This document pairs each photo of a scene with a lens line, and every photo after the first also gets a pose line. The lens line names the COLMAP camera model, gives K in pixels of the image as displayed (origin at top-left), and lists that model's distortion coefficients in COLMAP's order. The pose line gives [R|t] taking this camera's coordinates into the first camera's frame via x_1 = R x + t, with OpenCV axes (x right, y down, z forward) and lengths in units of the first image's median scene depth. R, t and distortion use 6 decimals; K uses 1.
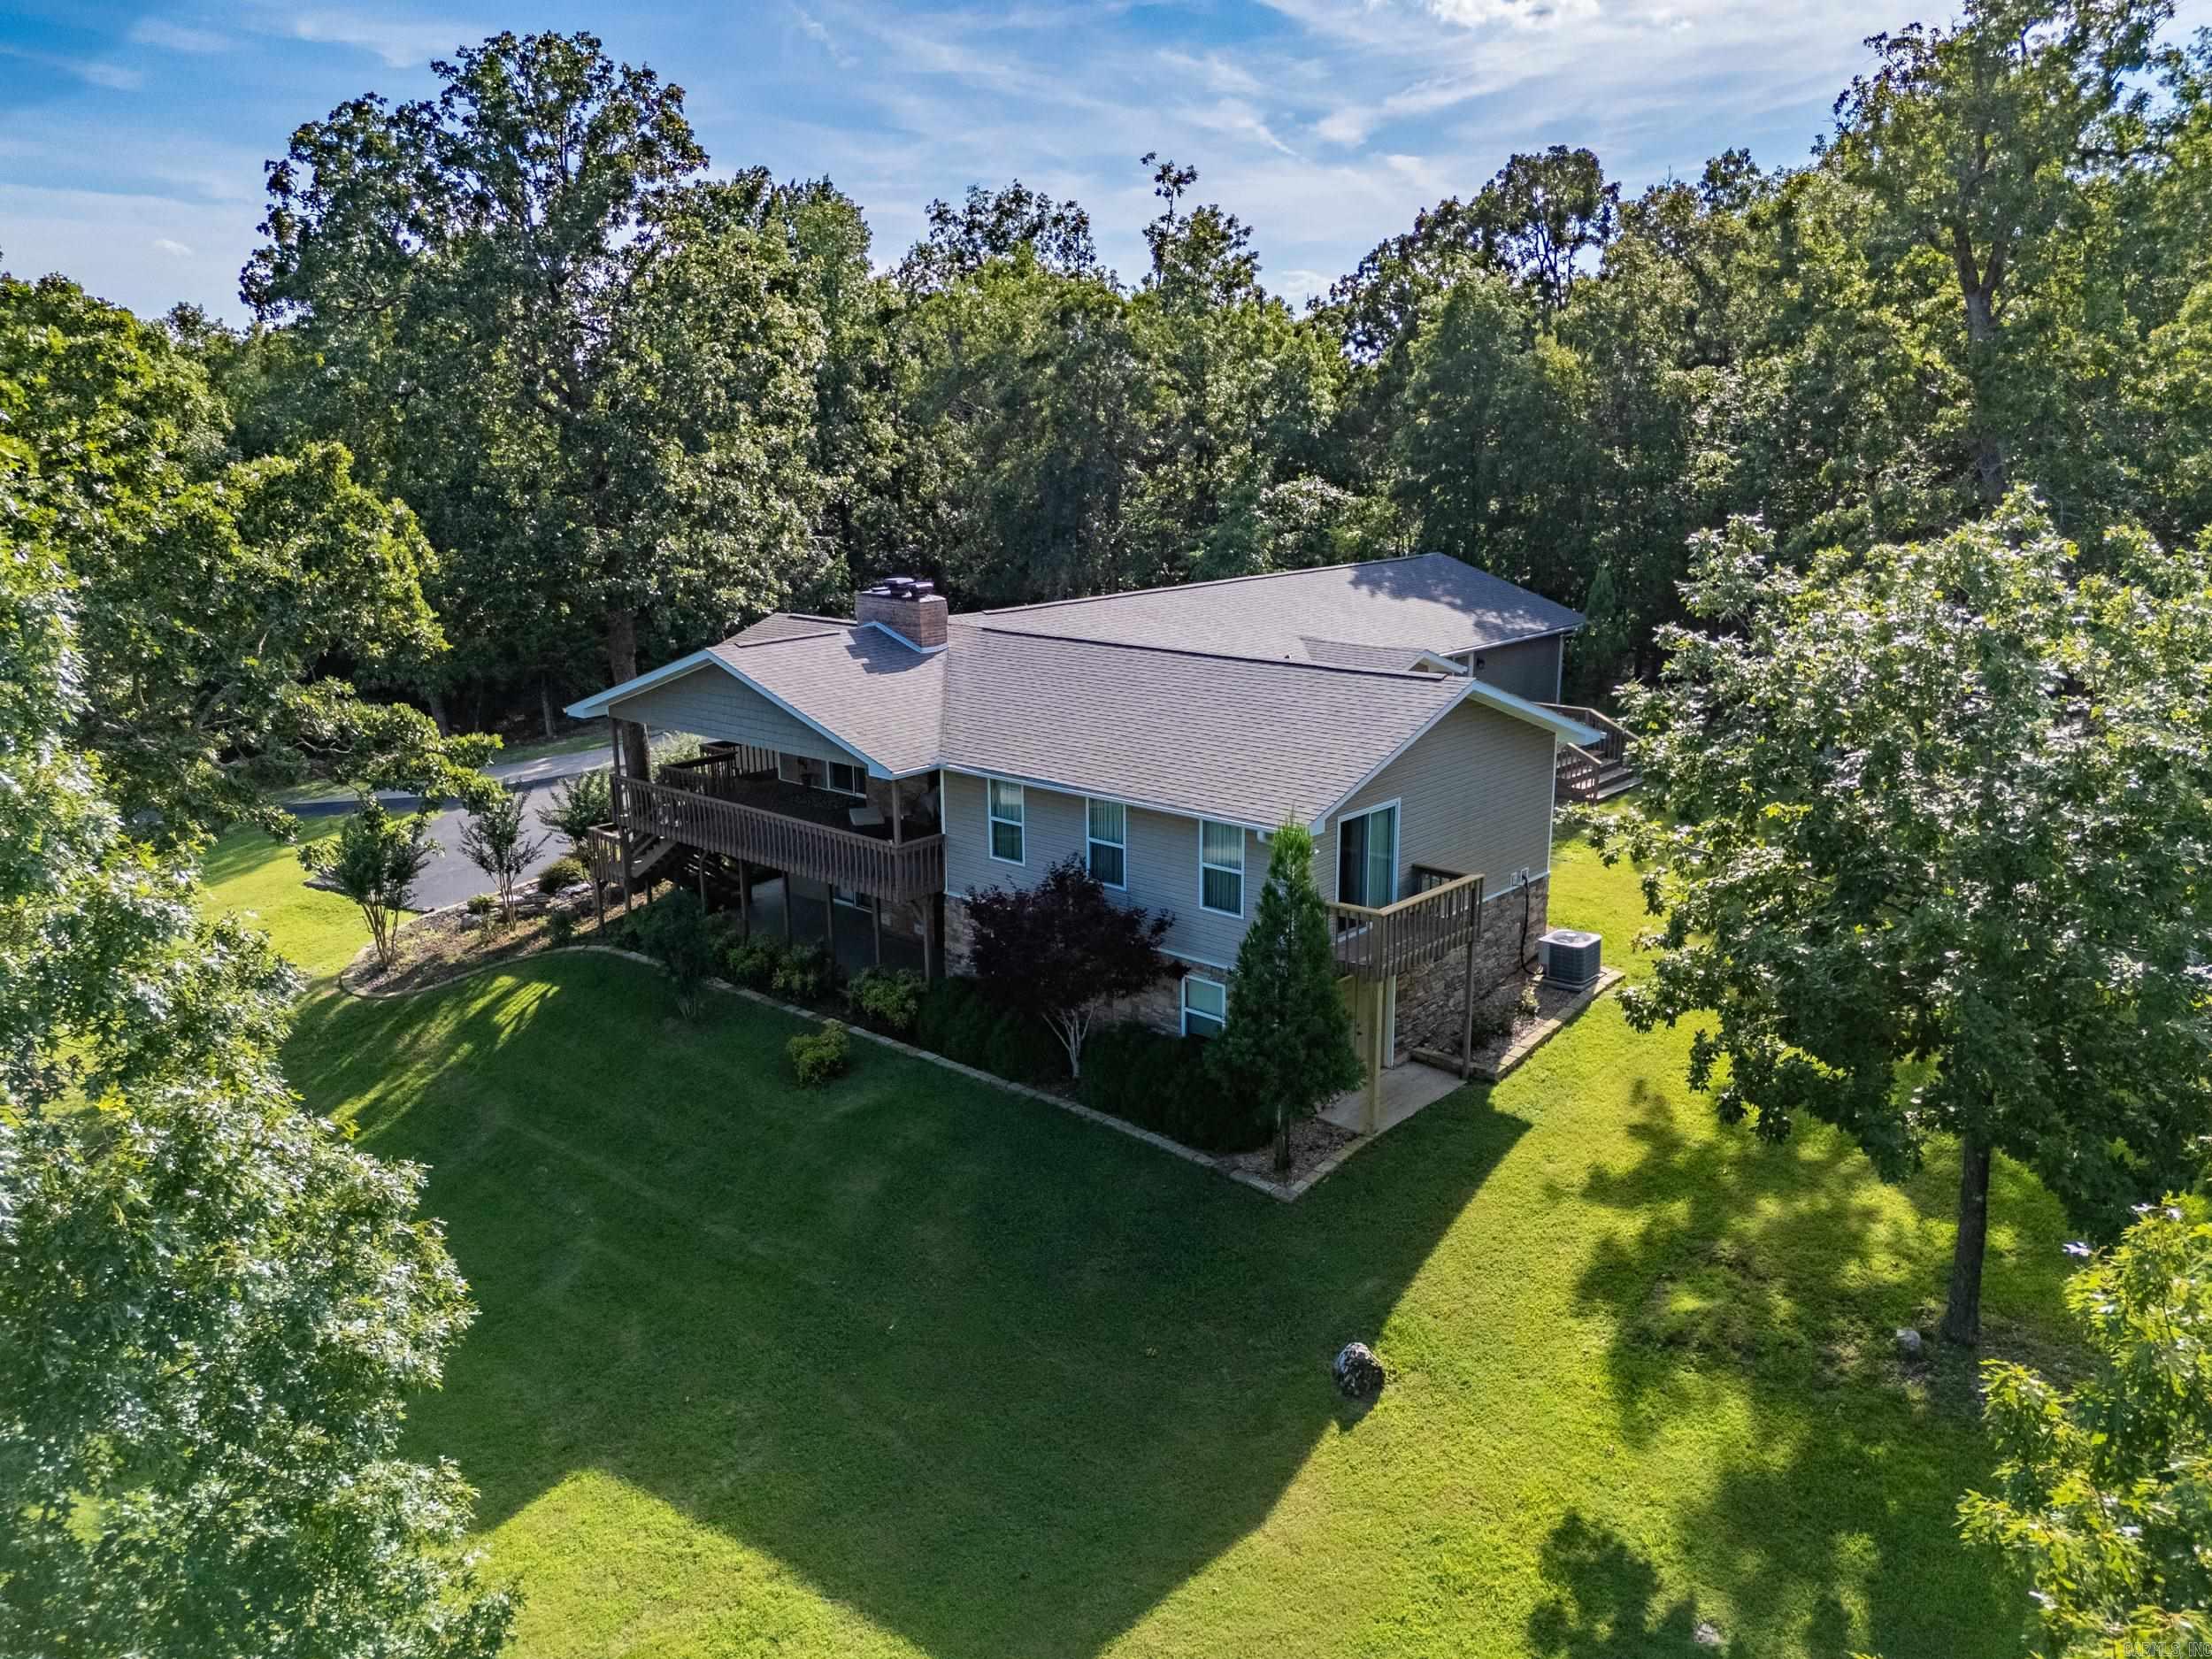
lens RADIAL K [[1652.8, 0, 1106.0], [0, 1652.8, 829.5], [0, 0, 1]] dist [0.012945, 0.003162]
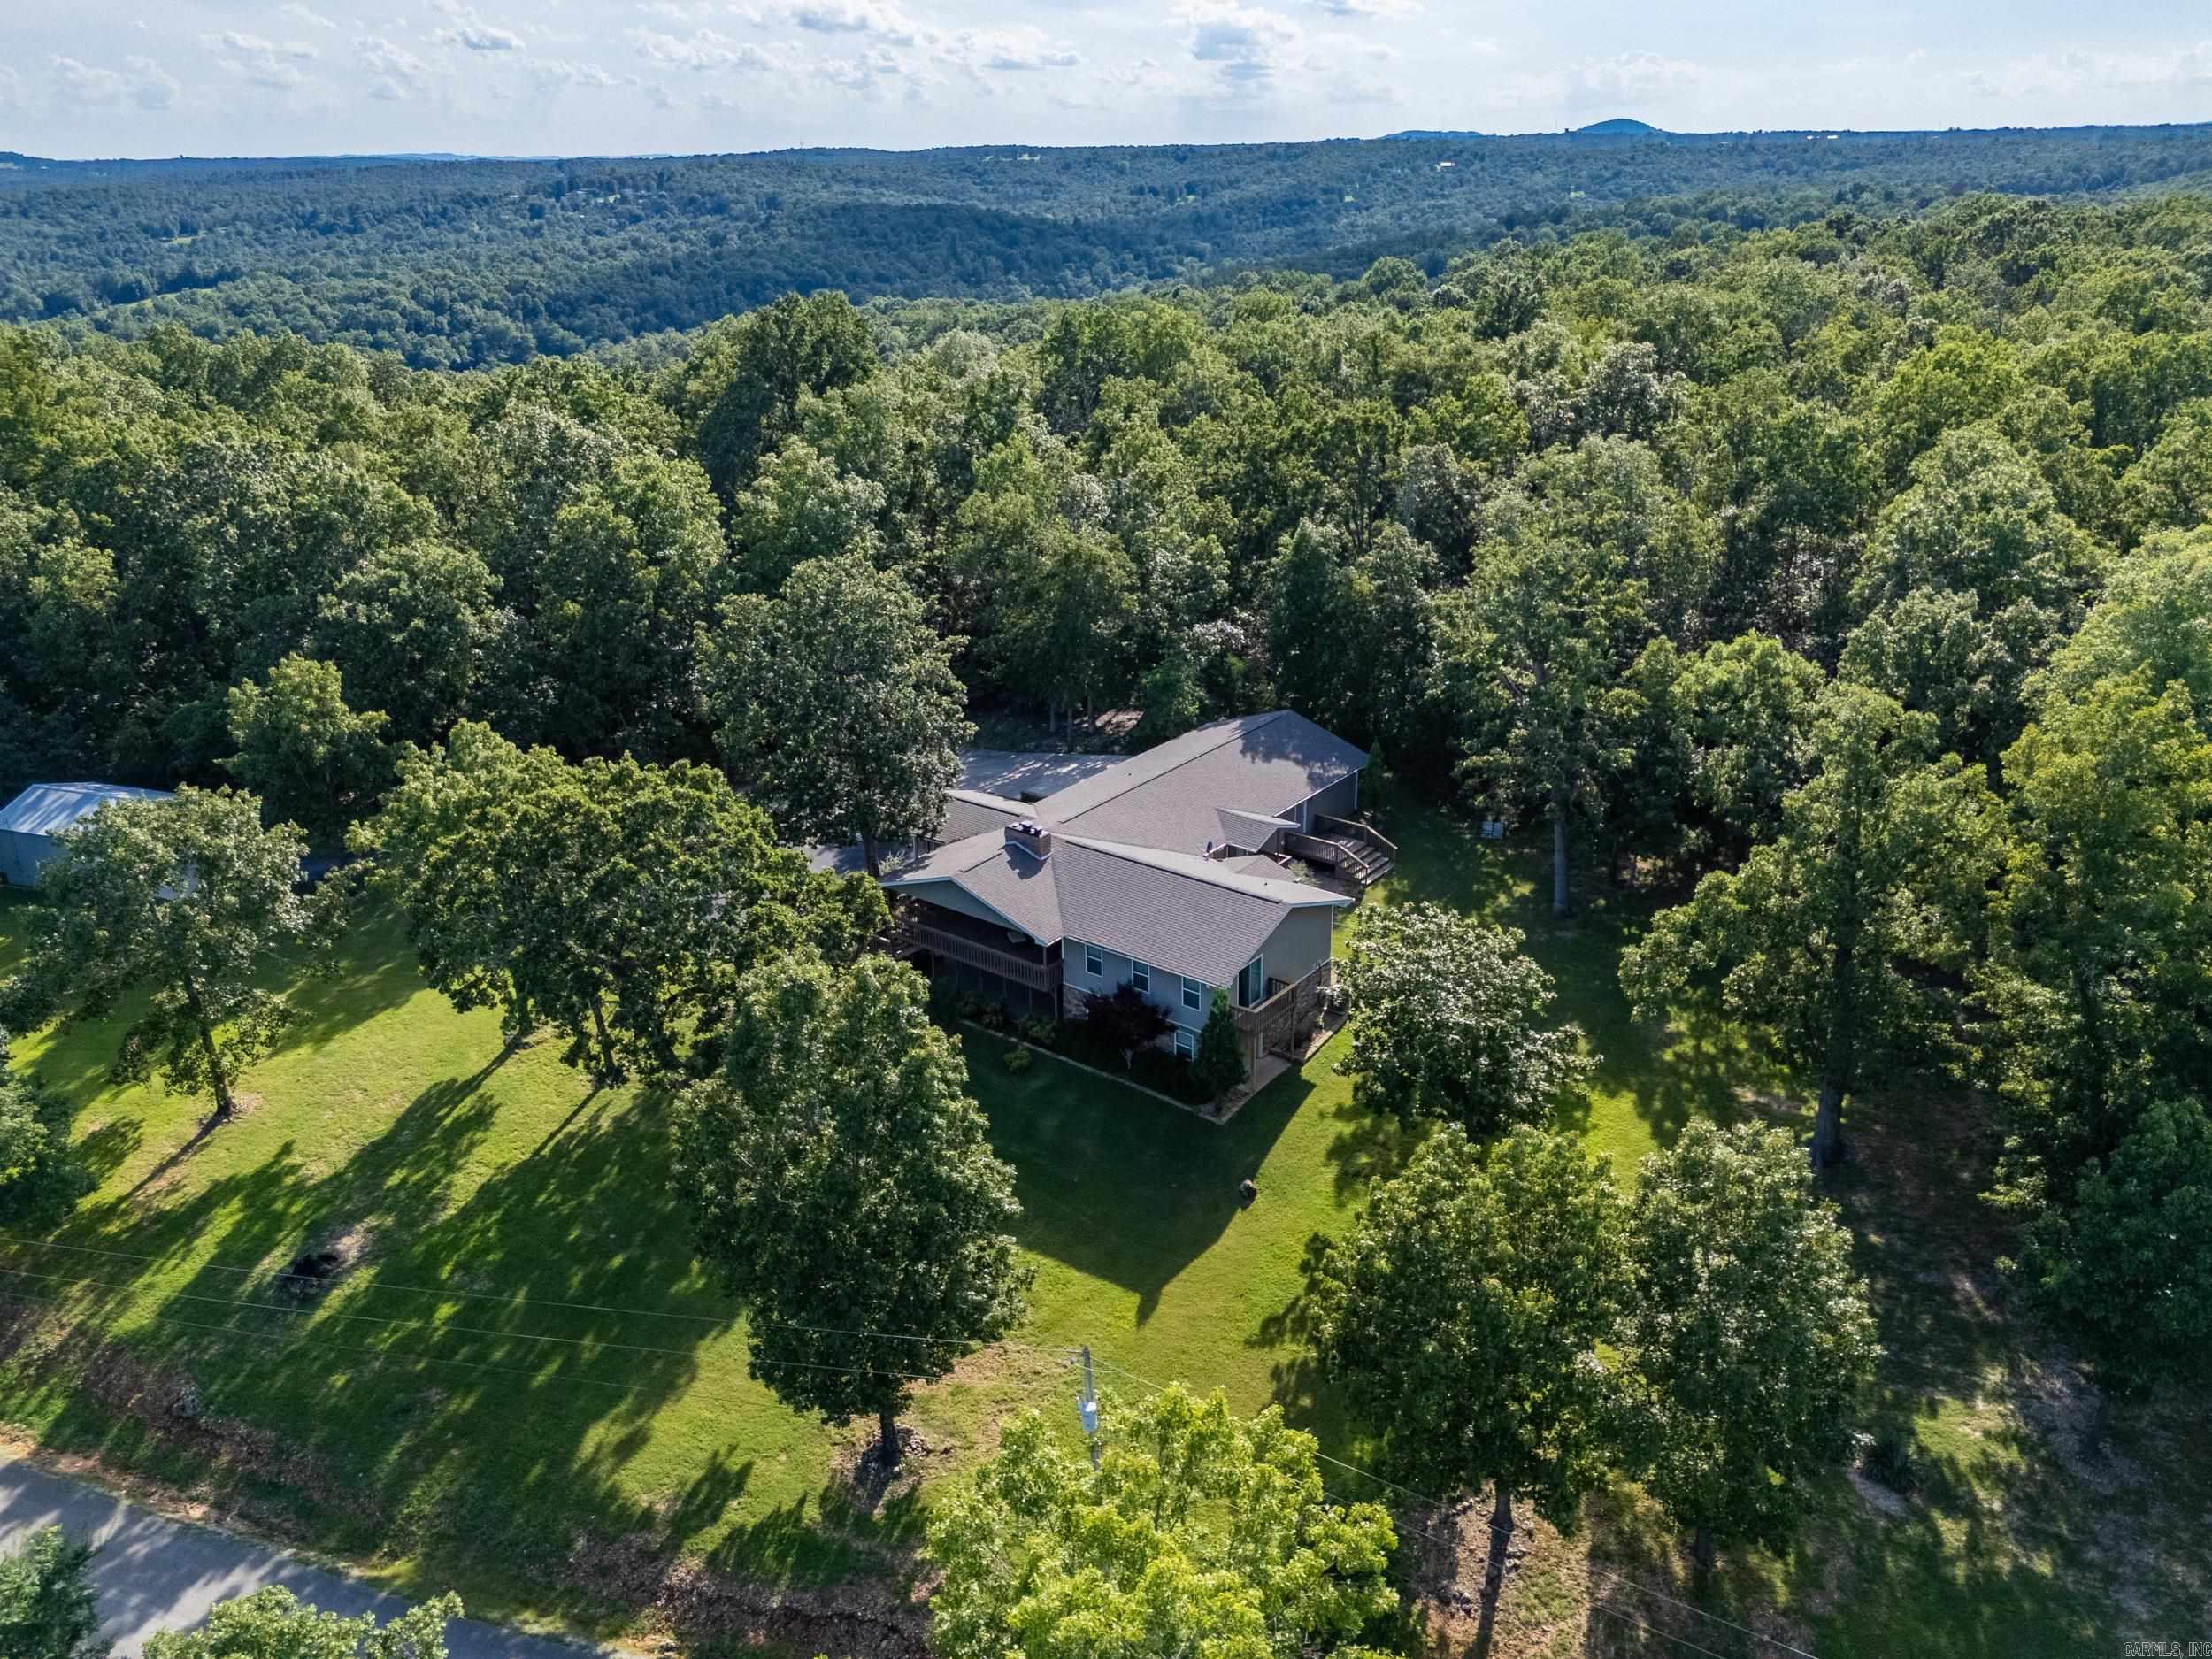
lens RADIAL K [[1652.8, 0, 1106.0], [0, 1652.8, 829.5], [0, 0, 1]] dist [0.012945, 0.003162]
pose [[0.997586, -0.035756, 0.059537, -0.200428], [0.026892, 0.989280, 0.143533, -0.587932], [-0.064031, -0.141585, 0.987853, -1.434455]]
